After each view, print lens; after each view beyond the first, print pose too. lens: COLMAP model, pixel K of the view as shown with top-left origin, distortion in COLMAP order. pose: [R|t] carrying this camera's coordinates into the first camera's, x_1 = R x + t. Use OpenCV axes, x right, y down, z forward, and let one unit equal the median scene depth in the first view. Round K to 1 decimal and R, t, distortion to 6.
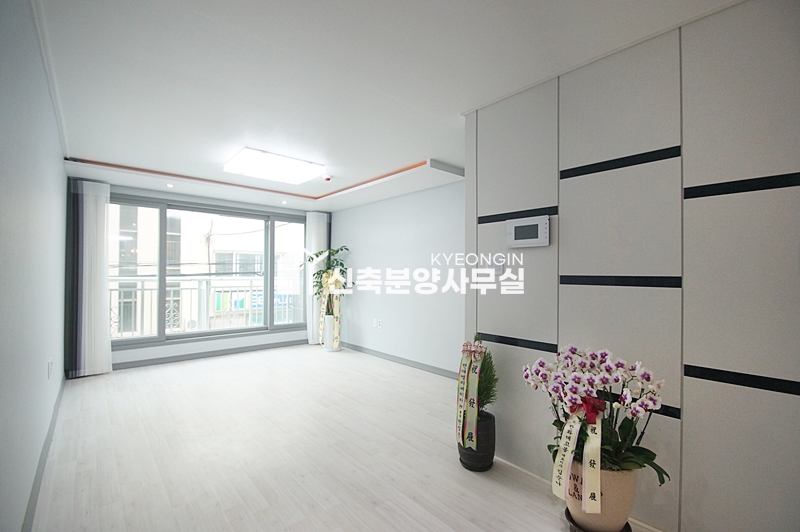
lens RADIAL K [[354.2, 0, 399.3], [0, 354.2, 271.3], [0, 0, 1]] dist [0.011966, -0.017479]
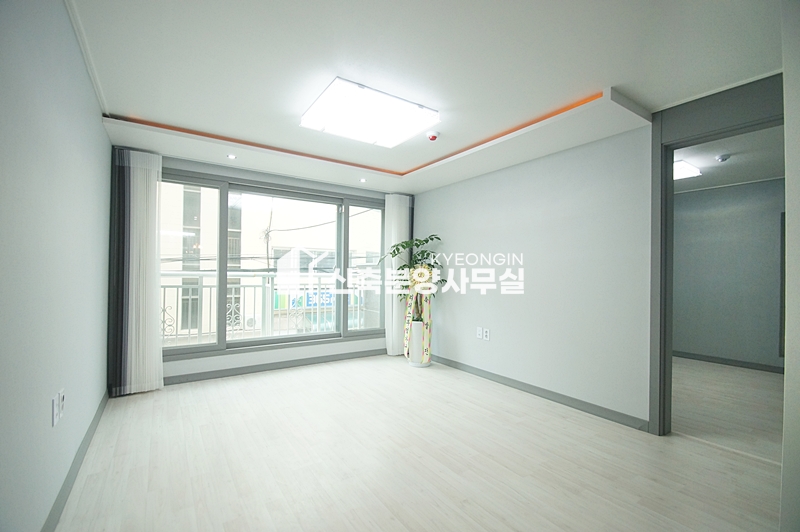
lens RADIAL K [[354.2, 0, 399.3], [0, 354.2, 271.3], [0, 0, 1]] dist [0.011966, -0.017479]
pose [[0.991660, 0.004891, -0.128791, -0.135475], [-0.004615, 0.999986, 0.002443, 0.010242], [0.128801, -0.001828, 0.991669, 0.206787]]
